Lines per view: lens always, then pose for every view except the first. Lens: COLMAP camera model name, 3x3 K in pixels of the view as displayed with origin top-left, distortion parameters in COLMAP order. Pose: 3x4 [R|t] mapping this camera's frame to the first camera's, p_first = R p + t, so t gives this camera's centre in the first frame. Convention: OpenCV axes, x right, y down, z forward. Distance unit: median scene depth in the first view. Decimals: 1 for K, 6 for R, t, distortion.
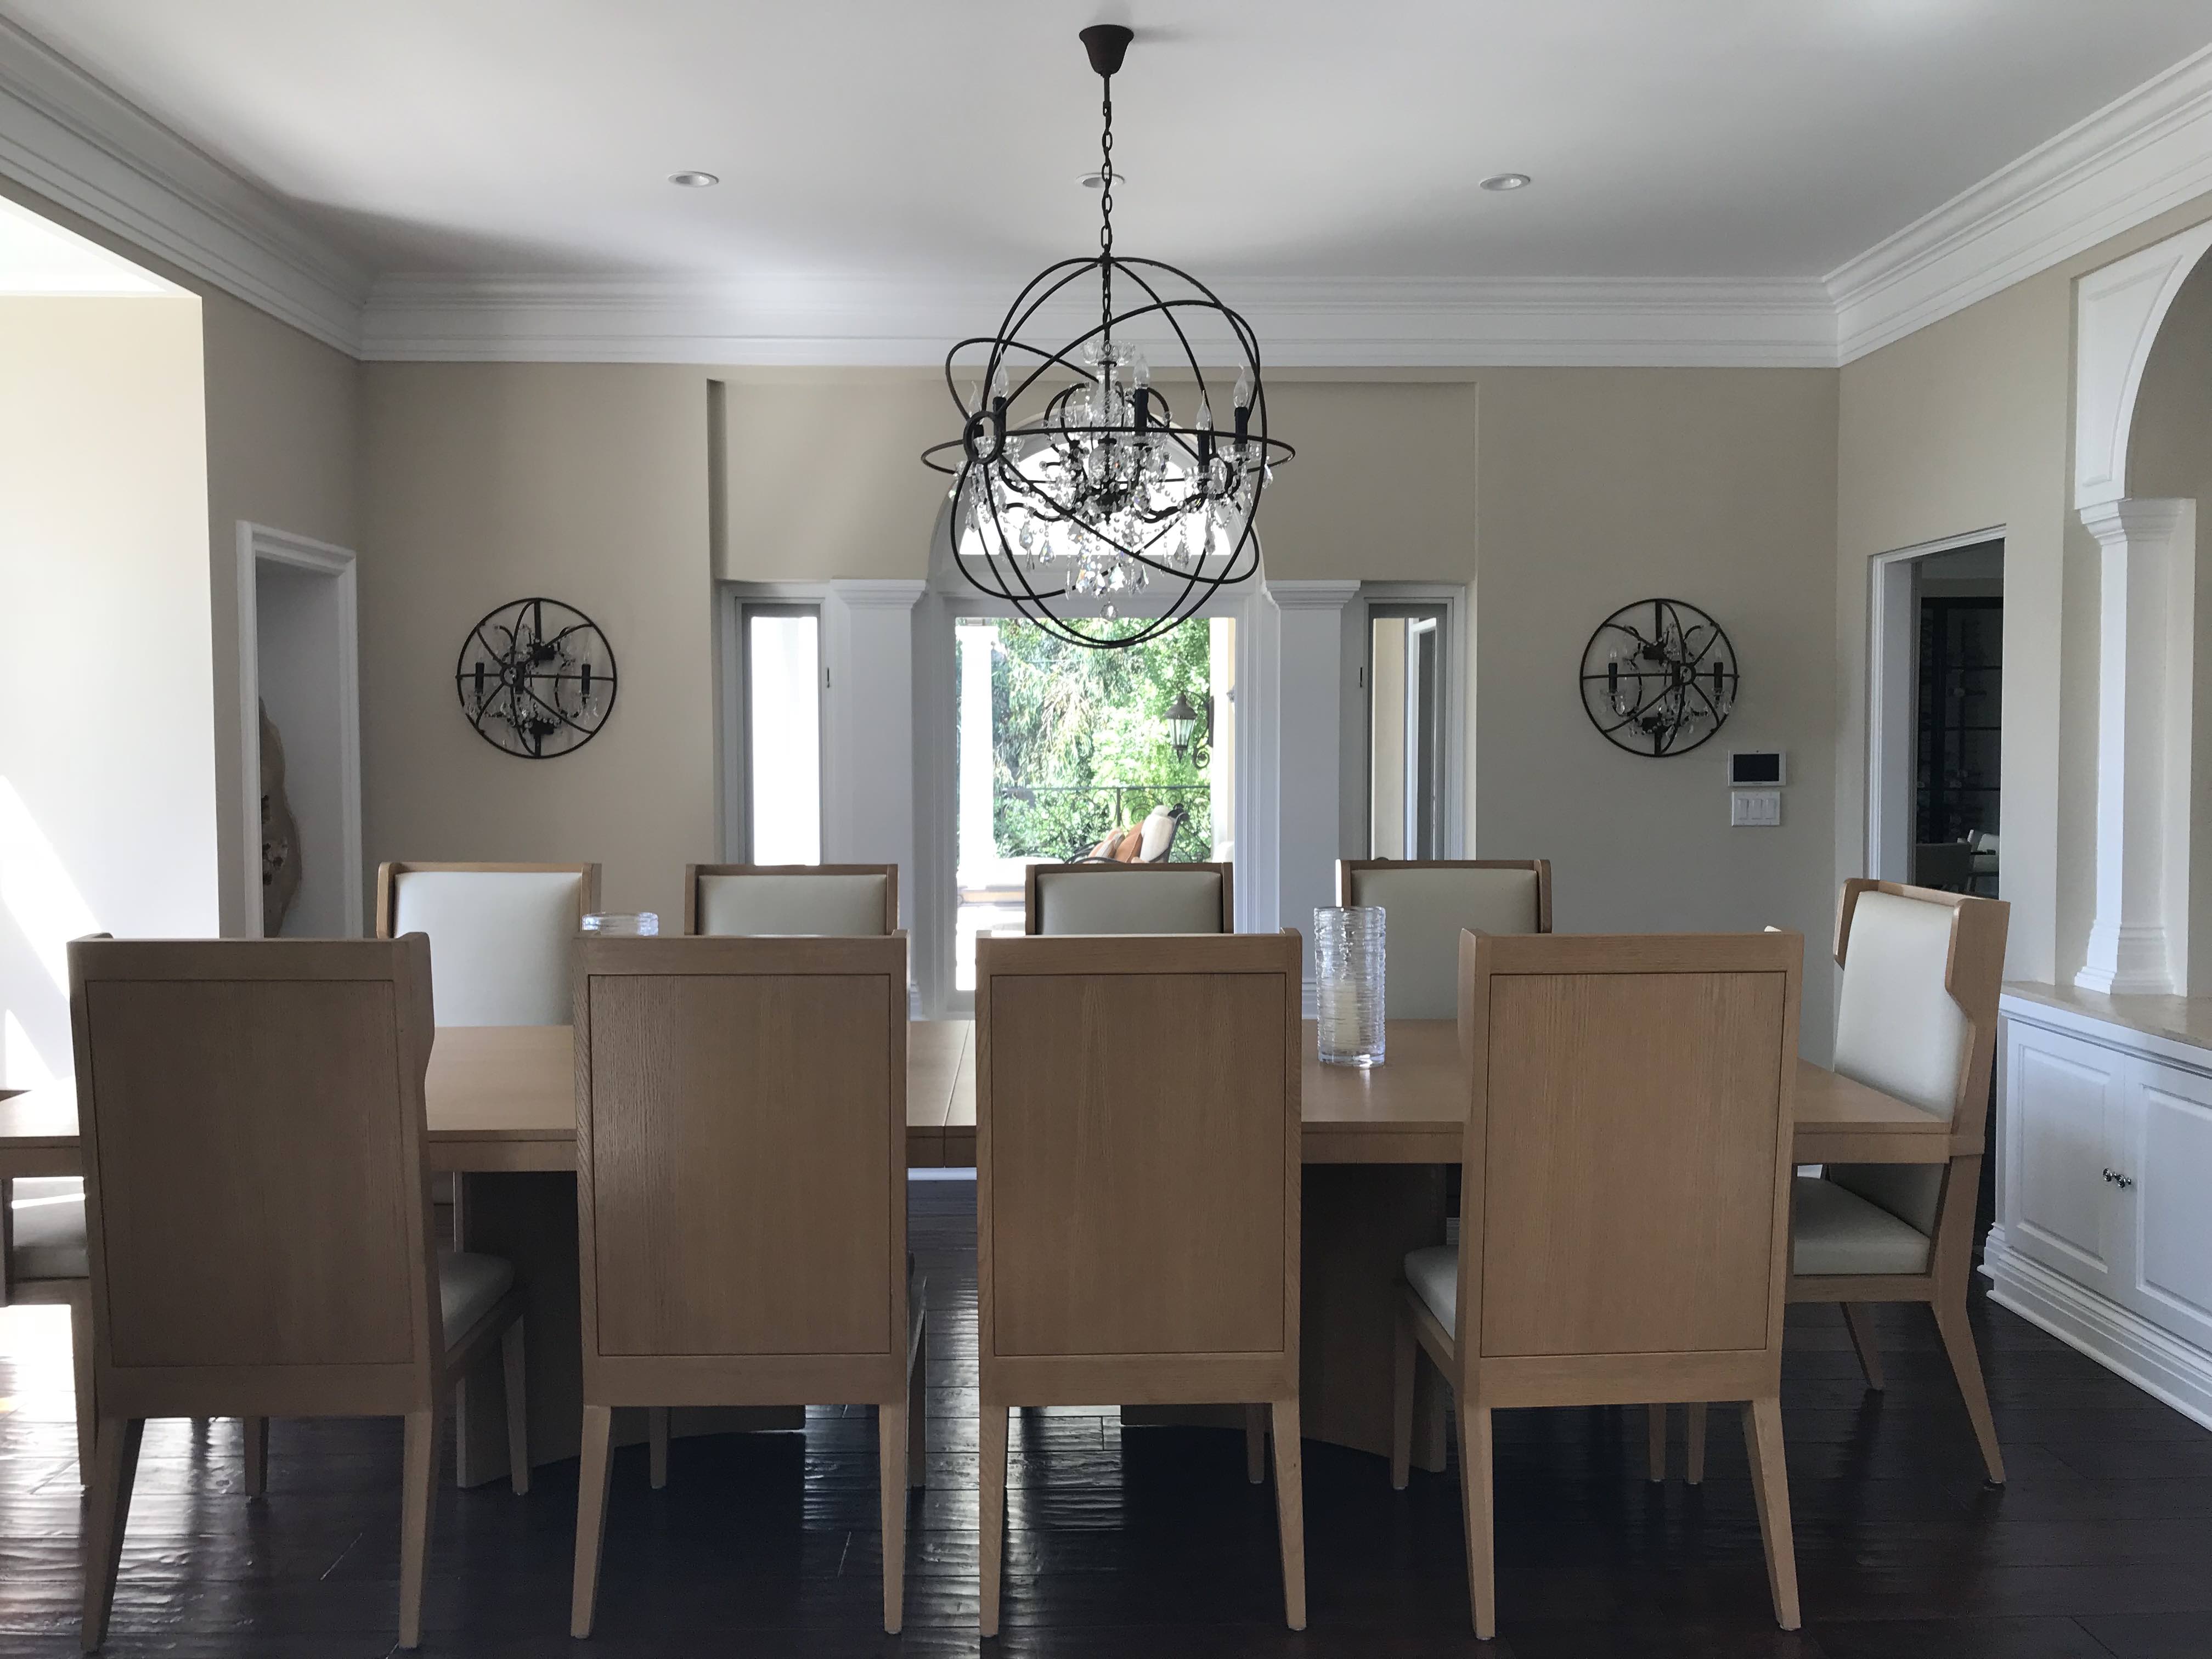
lens RADIAL K [[1842.7, 0, 1106.0], [0, 1842.7, 829.5], [0, 0, 1]] dist [0.072021, -0.122954]
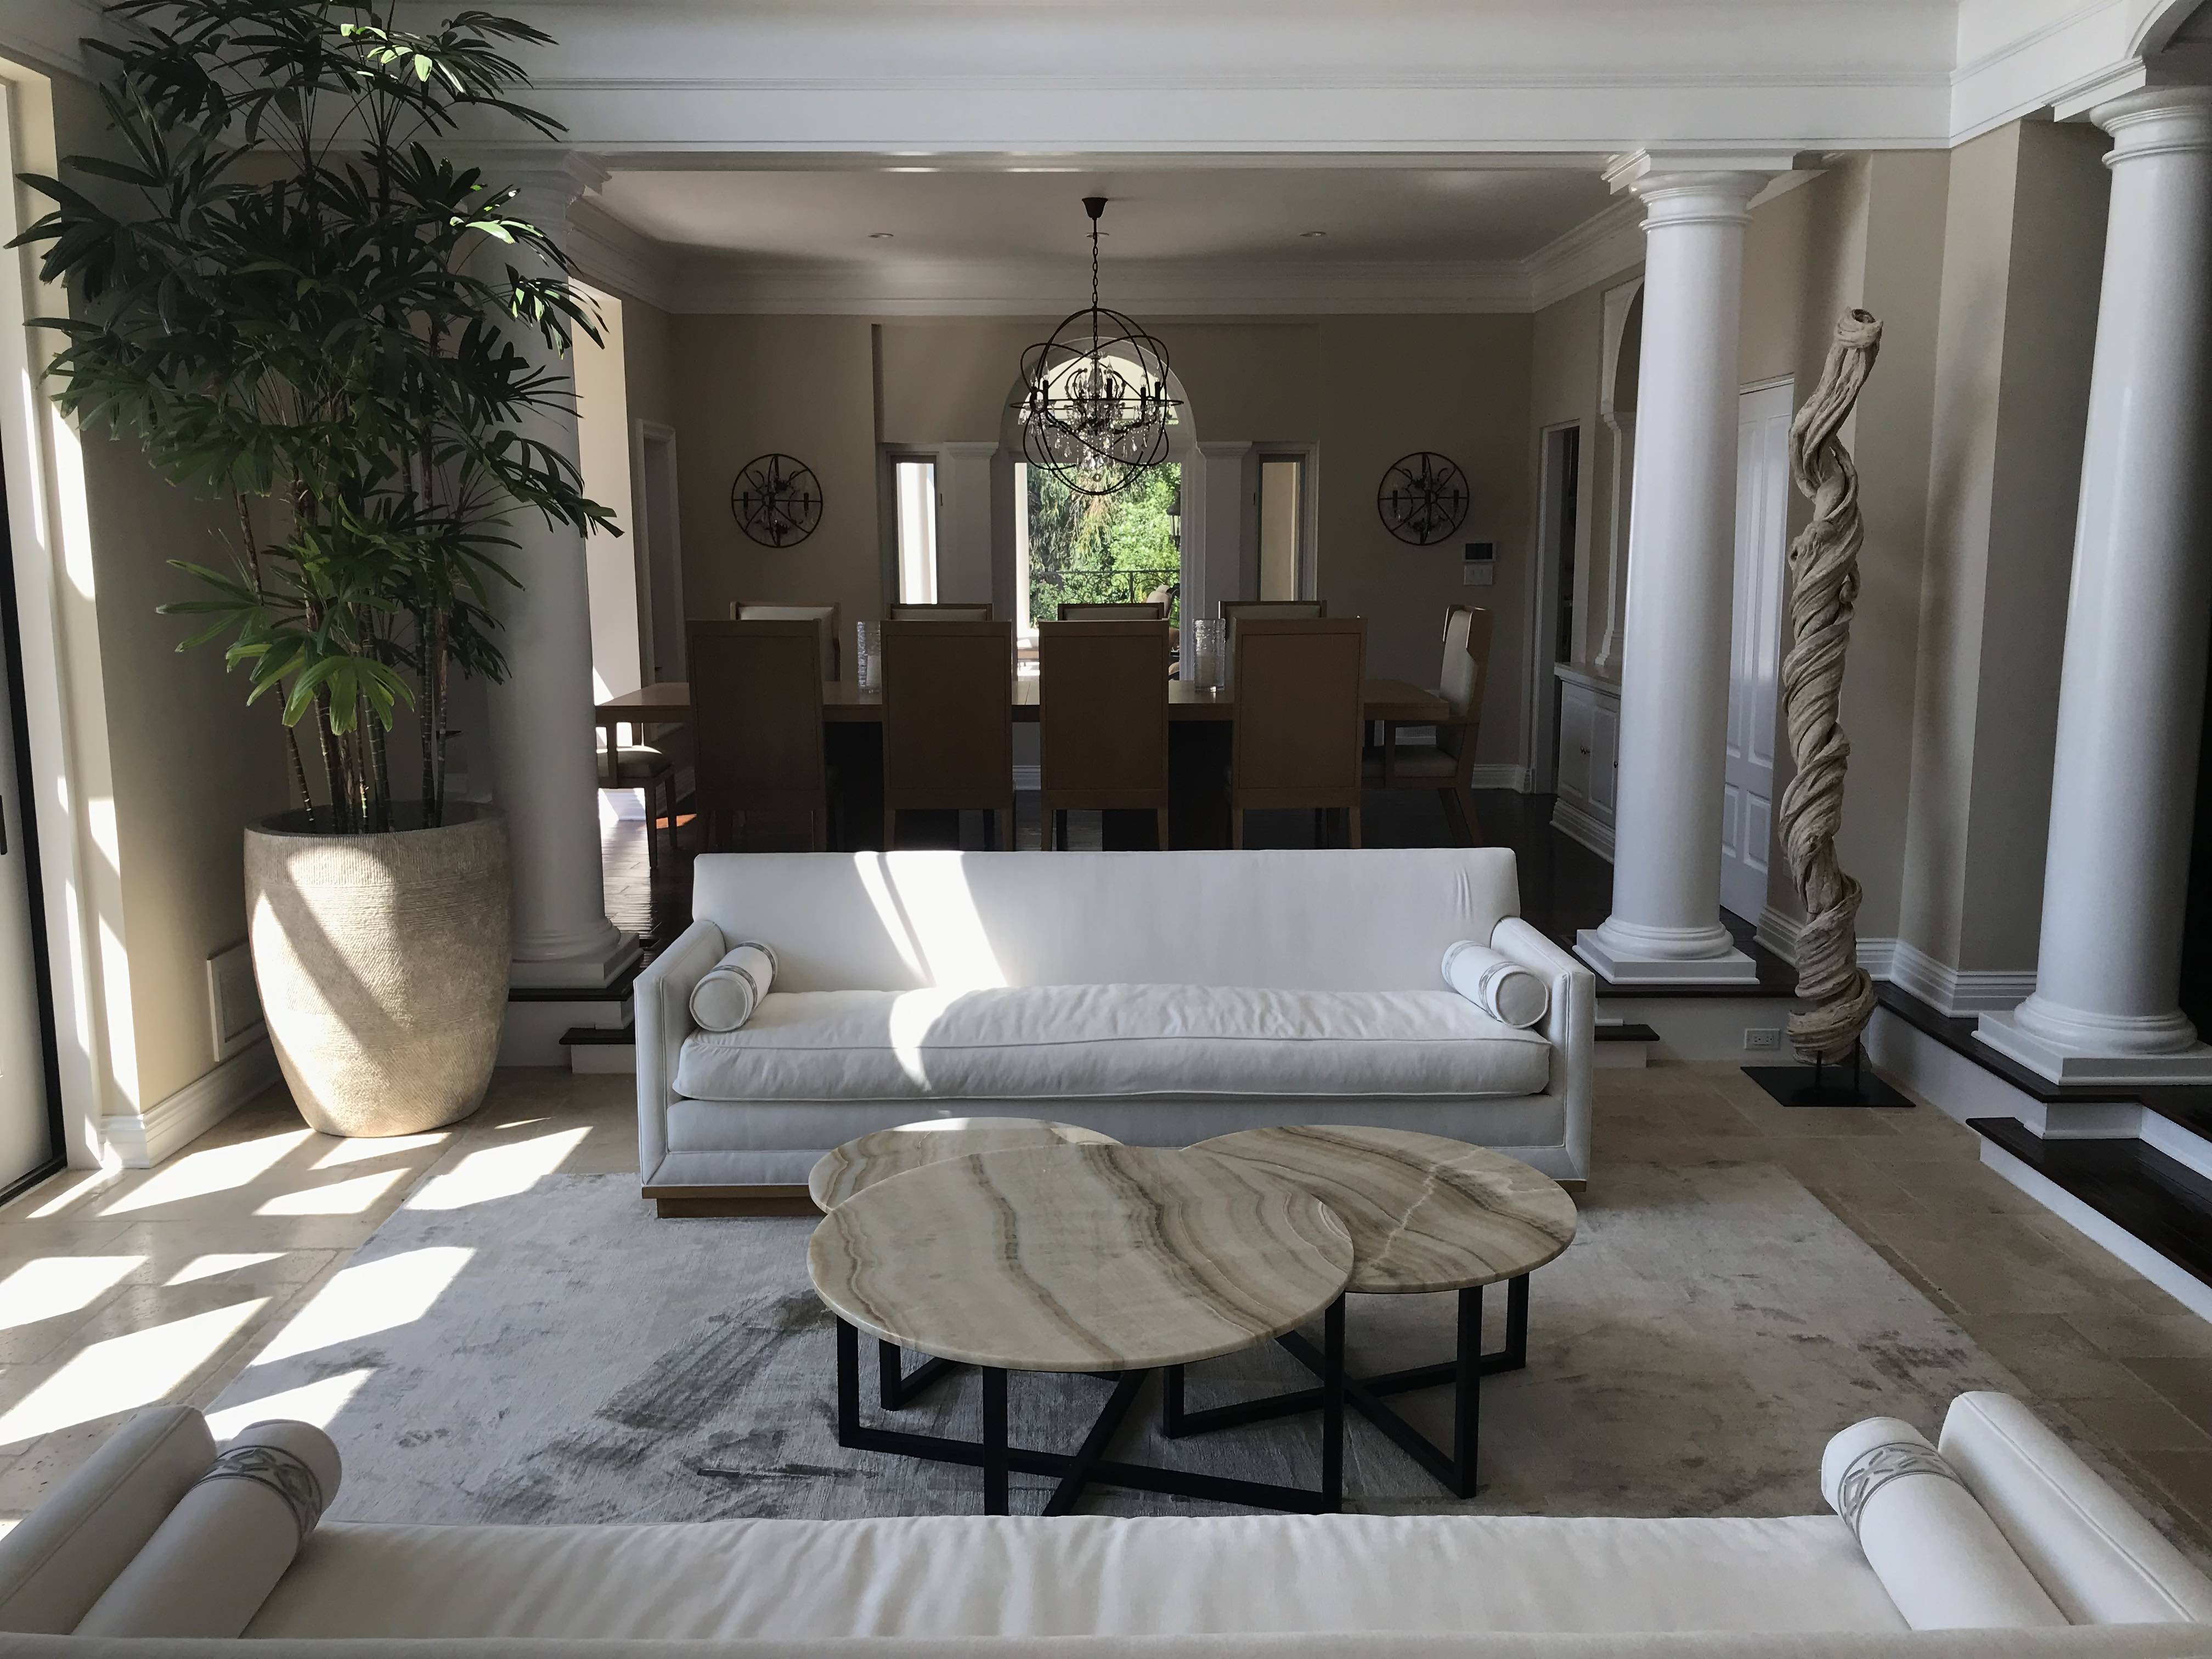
lens RADIAL K [[1884.1, 0, 1098.7], [0, 1884.1, 828.7], [0, 0, 1]] dist [0.070363, -0.065462]
pose [[0.999794, 0.001097, -0.020257, 0.032047], [0.001133, 0.993962, 0.109715, 0.030002], [0.020255, -0.109715, 0.993757, -0.795549]]
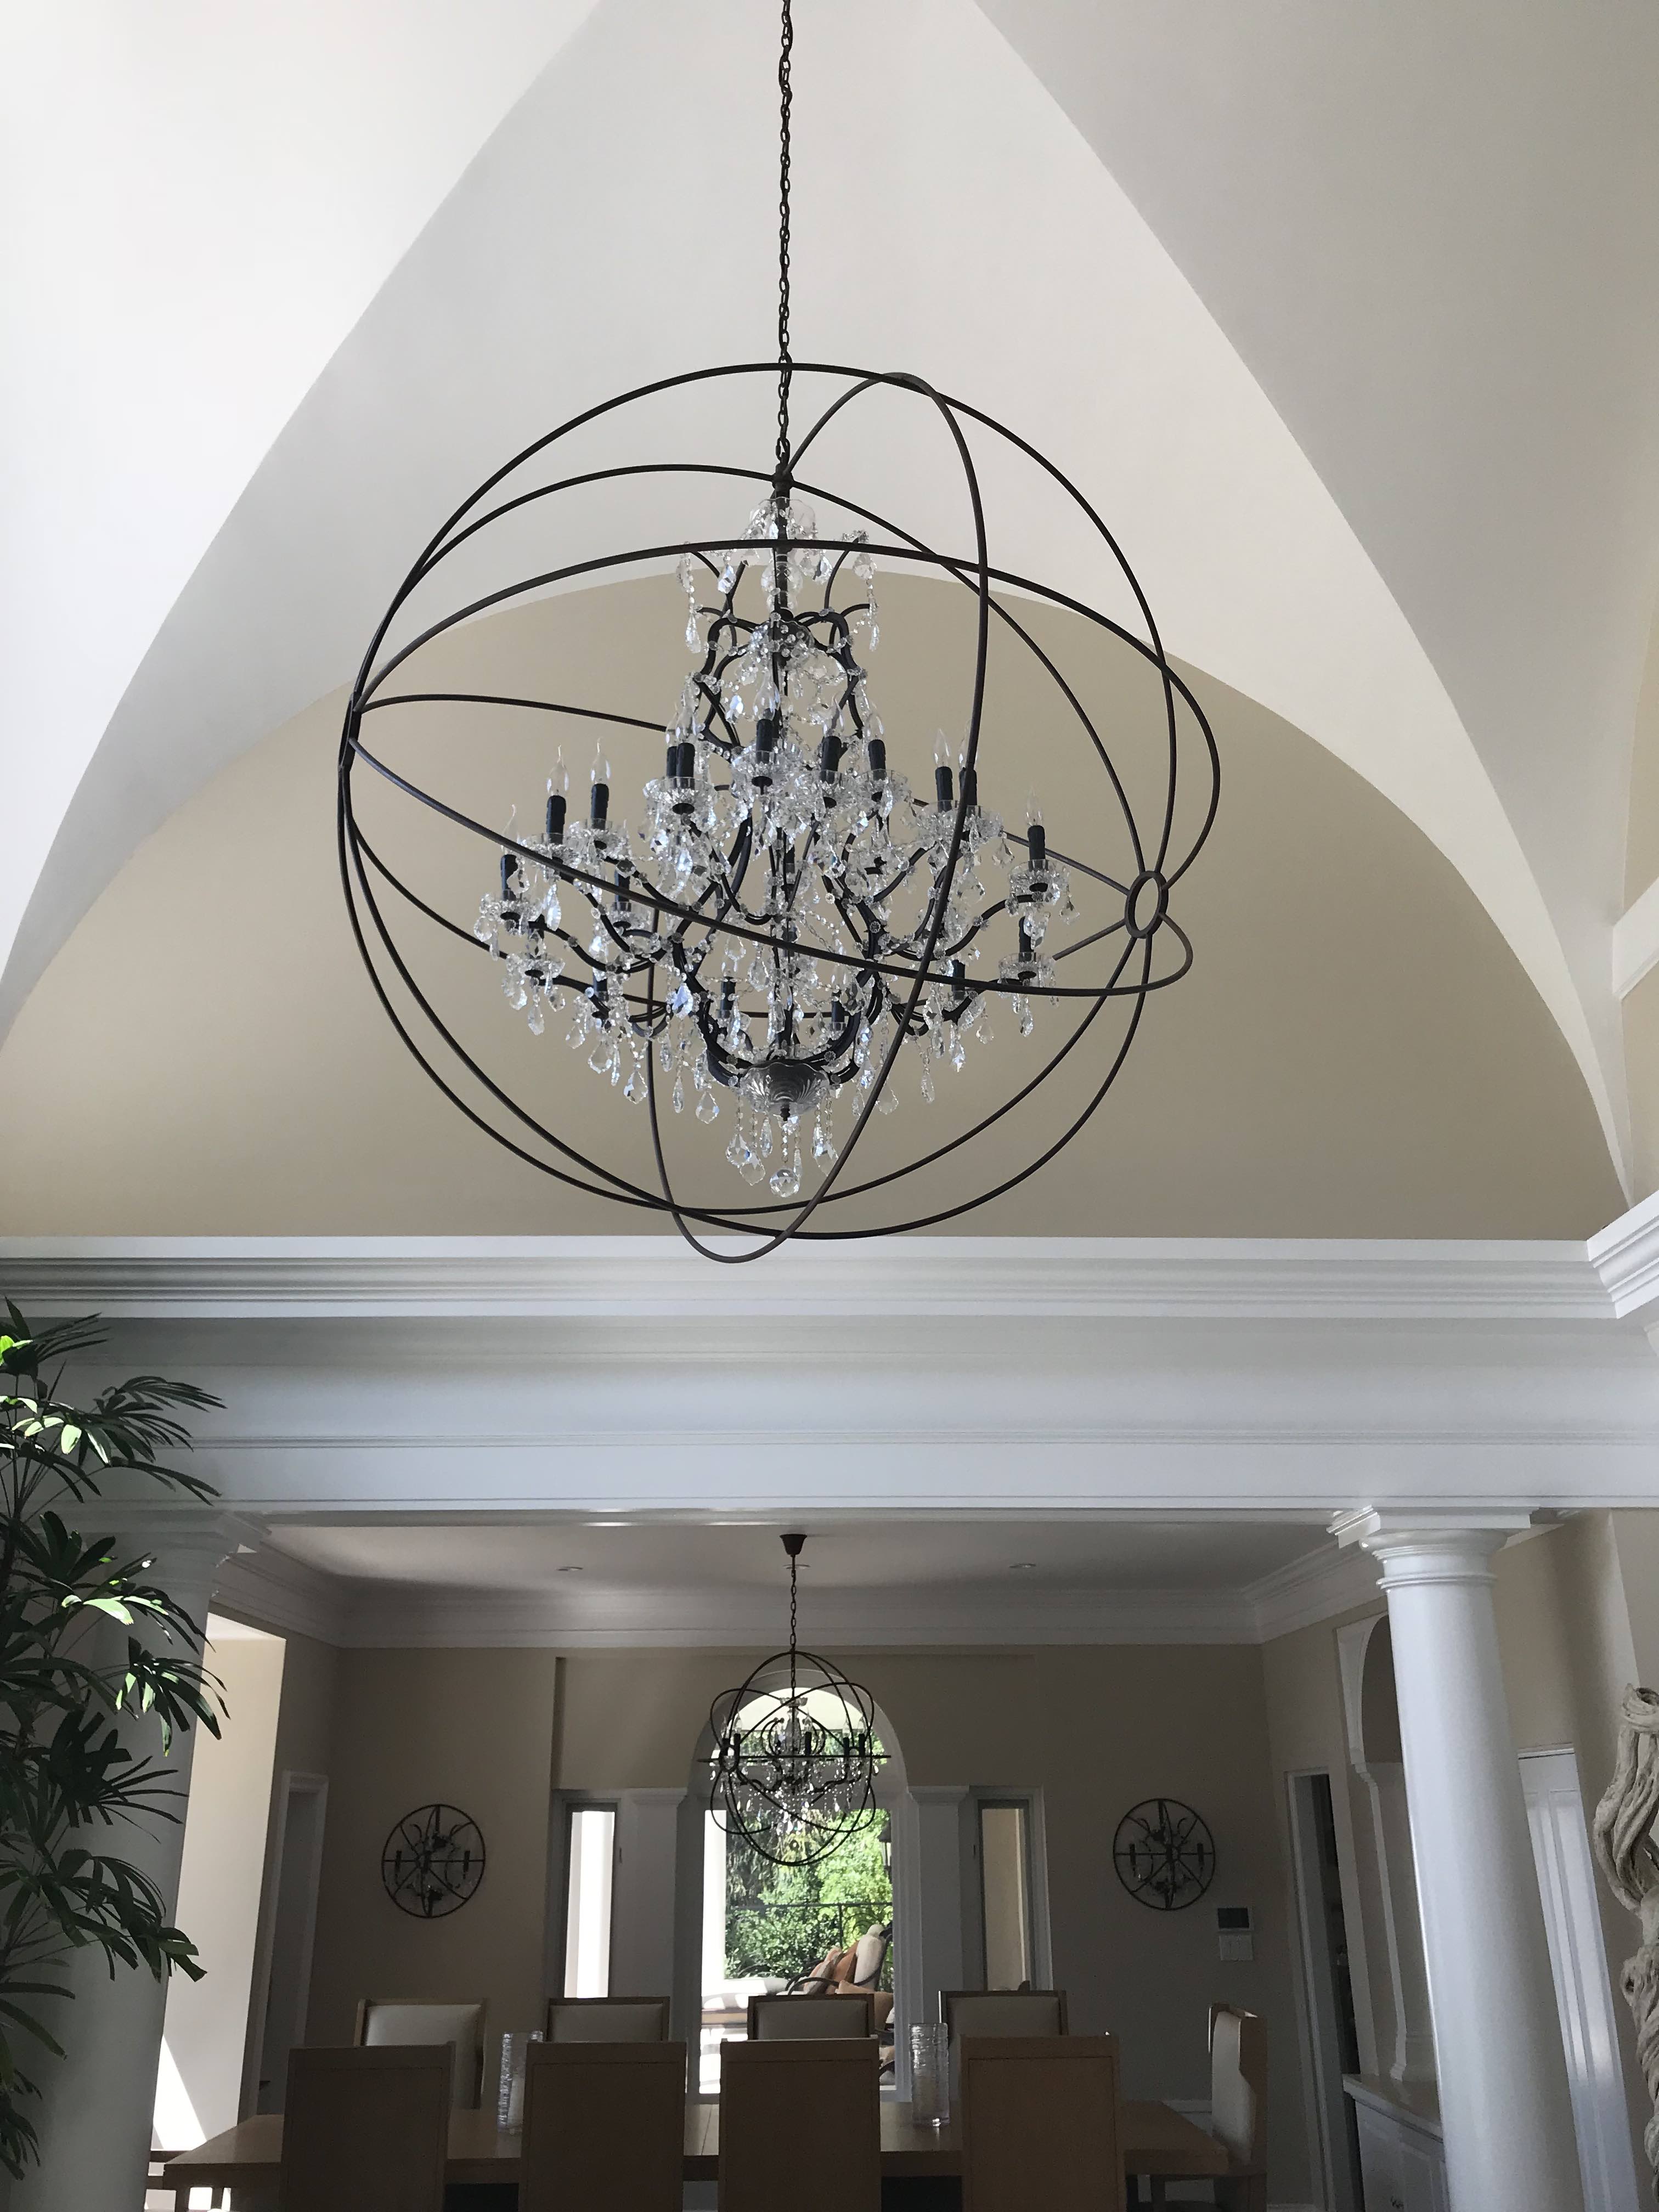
lens RADIAL K [[1882.3, 0, 843.0], [0, 1882.3, 1056.9], [0, 0, 1]] dist [-0.001151, 0.012344]
pose [[0.999971, -0.007647, 0.000075, 0.037498], [0.006968, 0.907061, -0.420942, -0.026193], [0.003151, 0.420930, 0.907088, -0.695685]]
